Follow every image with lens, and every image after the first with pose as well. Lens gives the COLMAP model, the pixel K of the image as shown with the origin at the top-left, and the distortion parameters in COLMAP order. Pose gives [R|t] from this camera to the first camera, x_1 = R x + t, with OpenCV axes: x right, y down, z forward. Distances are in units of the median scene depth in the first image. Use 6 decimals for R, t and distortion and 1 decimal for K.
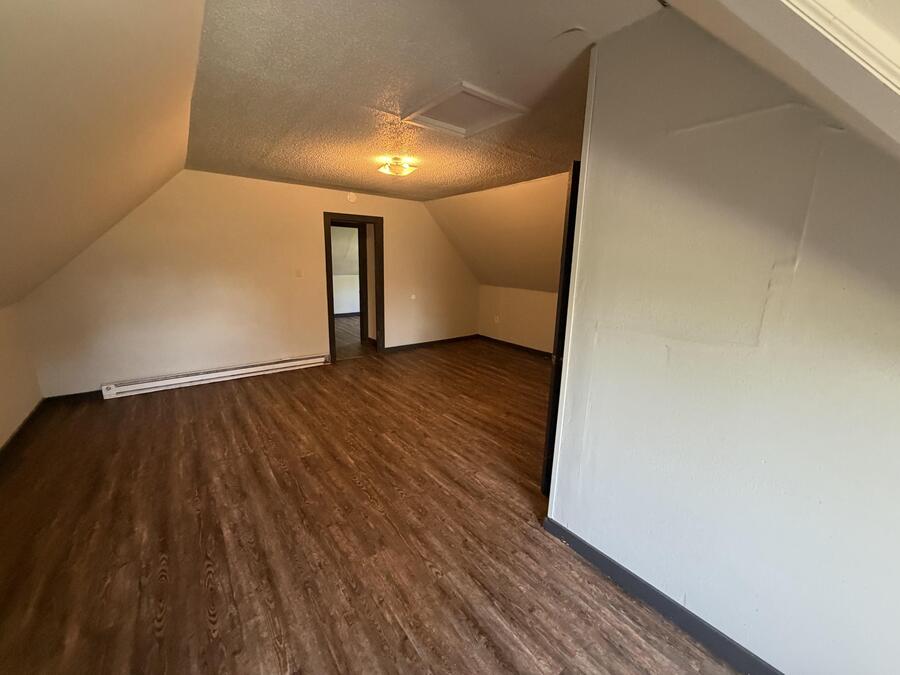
lens RADIAL K [[360.0, 0, 445.0], [0, 360.0, 339.1], [0, 0, 1]] dist [-0.001774, 0.000122]
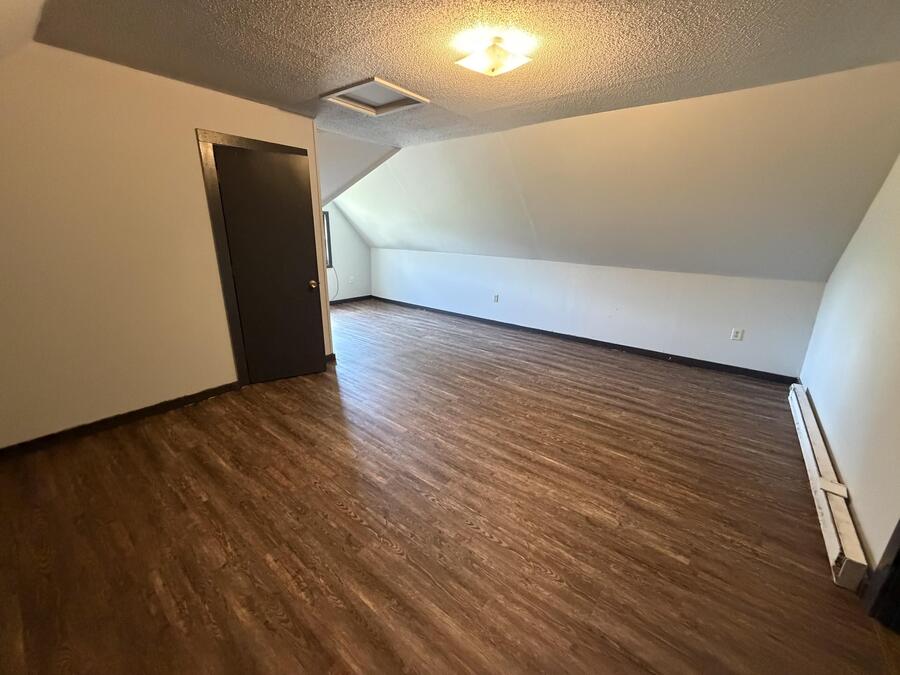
lens RADIAL K [[360.0, 0, 442.5], [0, 360.0, 337.2], [0, 0, 1]] dist [-0.001774, 0.000122]
pose [[-0.971215, 0.027281, -0.236637, 0.100930], [-0.091076, 0.875411, 0.474721, -0.345735], [0.220106, 0.482608, -0.847728, 1.667171]]
